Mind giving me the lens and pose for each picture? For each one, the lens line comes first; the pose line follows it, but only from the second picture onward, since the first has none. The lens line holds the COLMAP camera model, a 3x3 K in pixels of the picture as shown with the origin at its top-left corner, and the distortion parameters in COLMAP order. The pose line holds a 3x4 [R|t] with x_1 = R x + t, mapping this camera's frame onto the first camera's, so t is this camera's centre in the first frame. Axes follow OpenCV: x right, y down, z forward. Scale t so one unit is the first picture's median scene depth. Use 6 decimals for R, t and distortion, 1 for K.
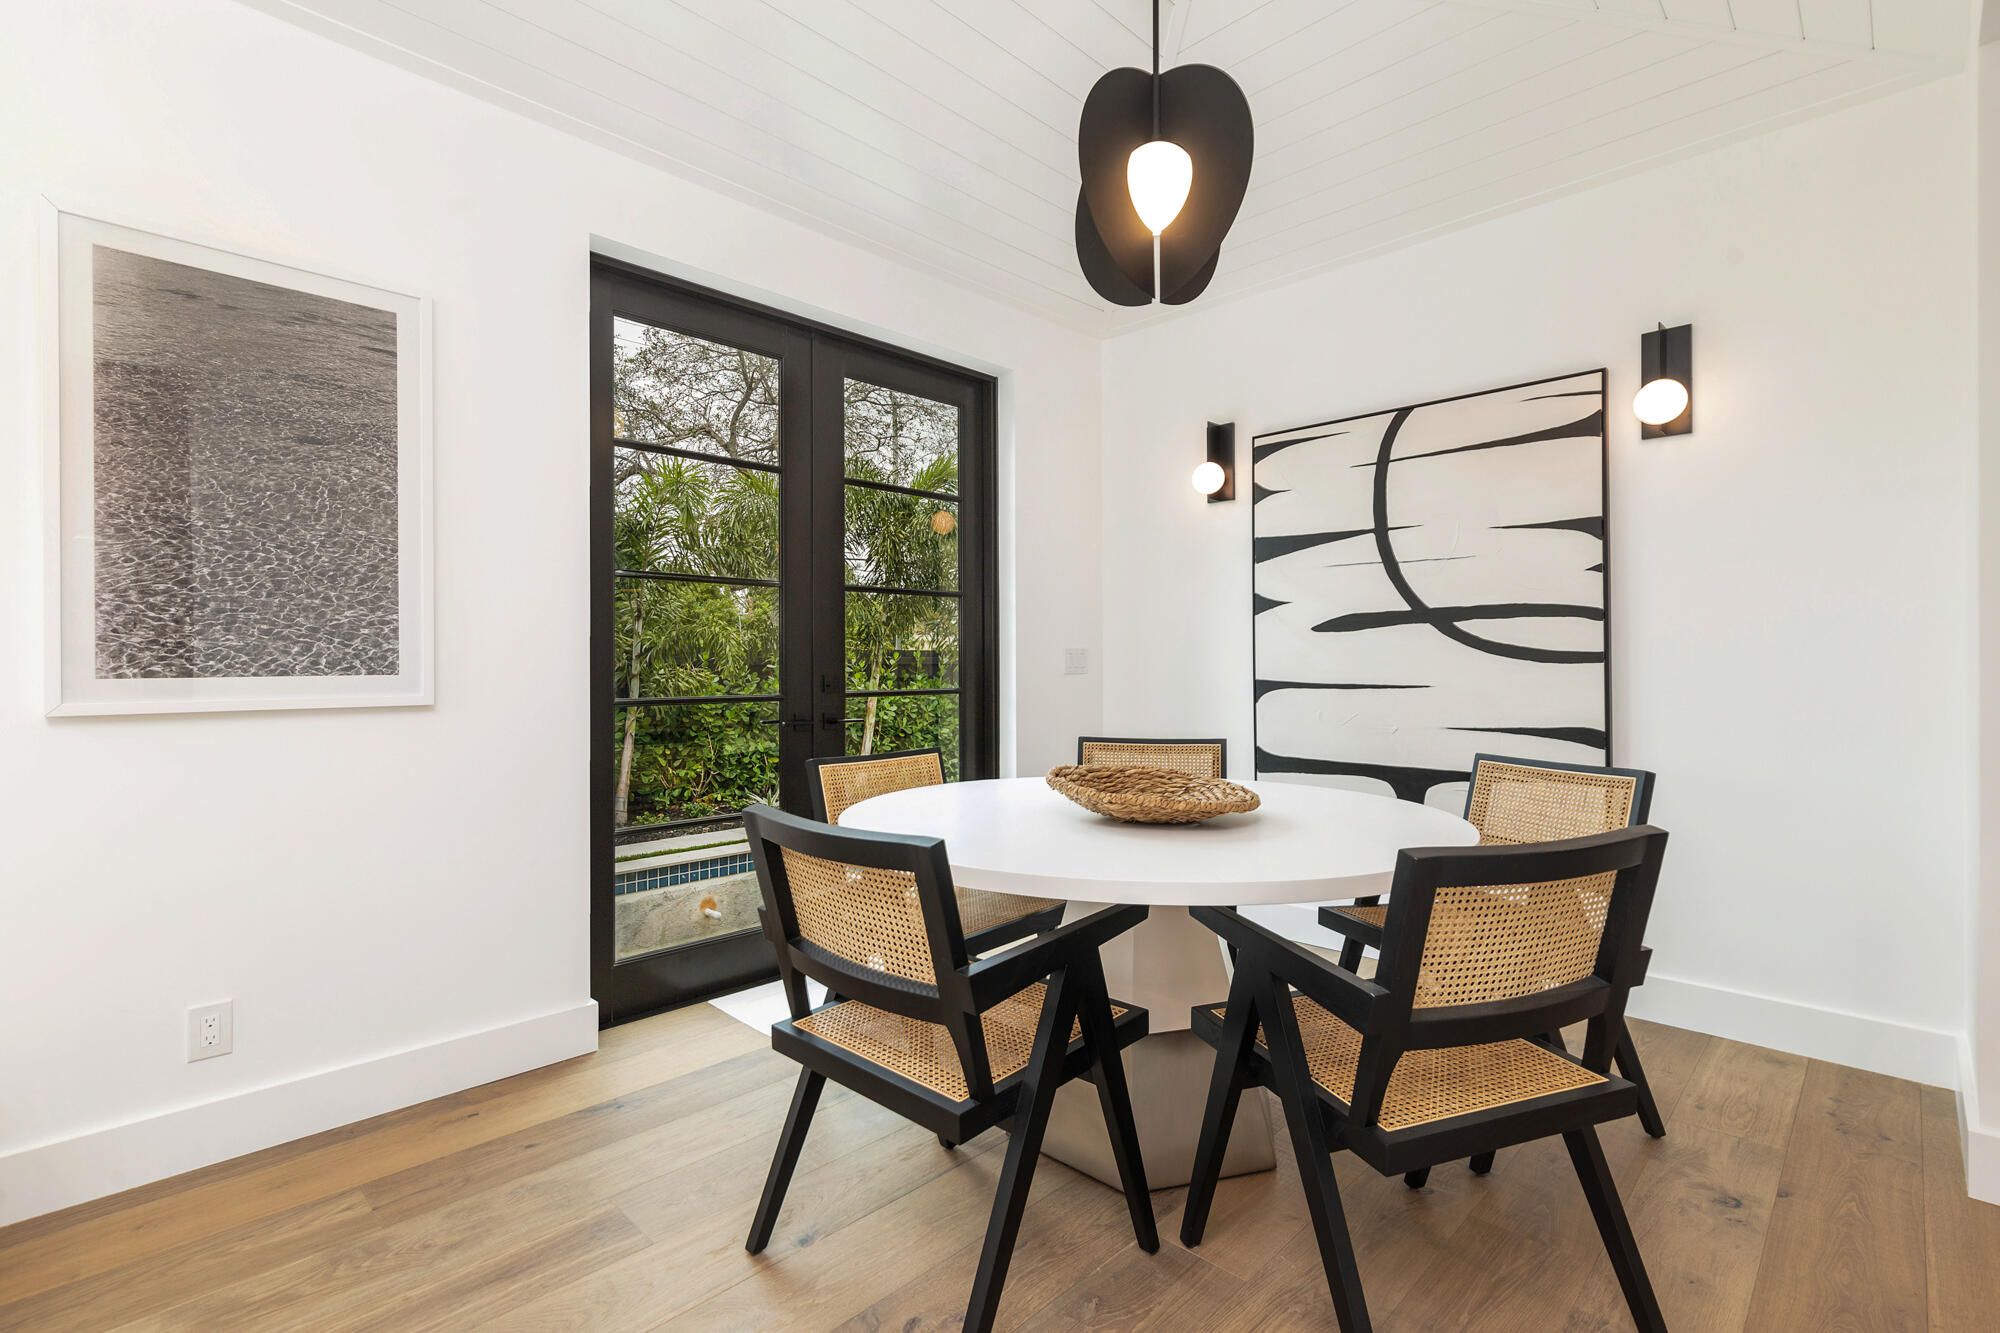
lens RADIAL K [[918.4, 0, 1003.8], [0, 918.4, 662.3], [0, 0, 1]] dist [0.002212, 0.000118]
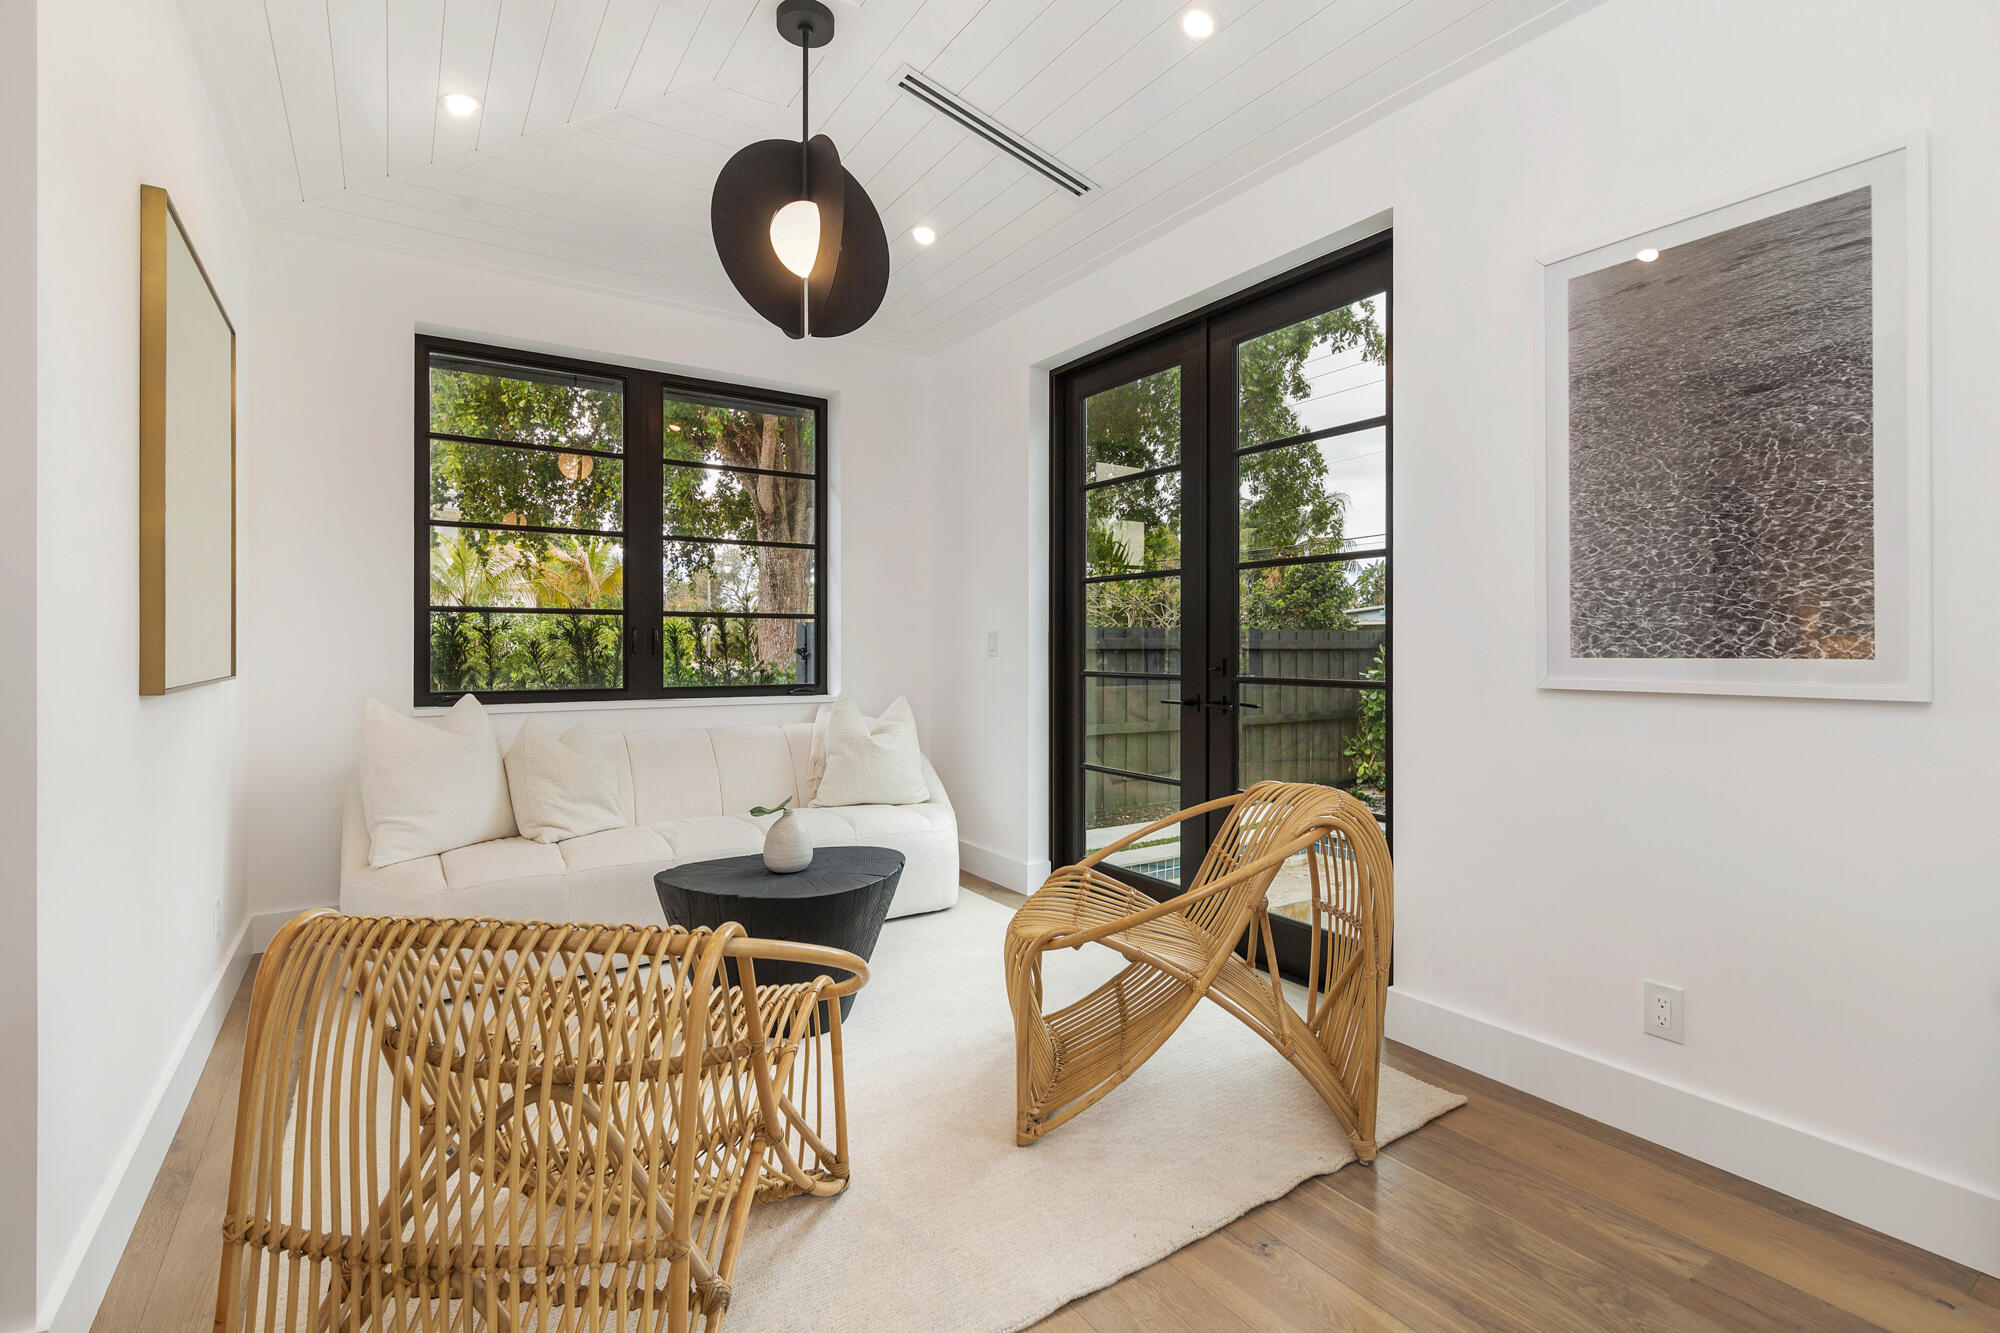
lens RADIAL K [[909.6, 0, 1003.3], [0, 909.6, 653.3], [0, 0, 1]] dist [-0.001165, 0.000270]
pose [[-0.199698, 0.006011, -0.979839, 0.241052], [-0.005131, 0.999961, 0.007180, 0.007493], [0.979844, 0.006462, -0.199659, 0.480759]]
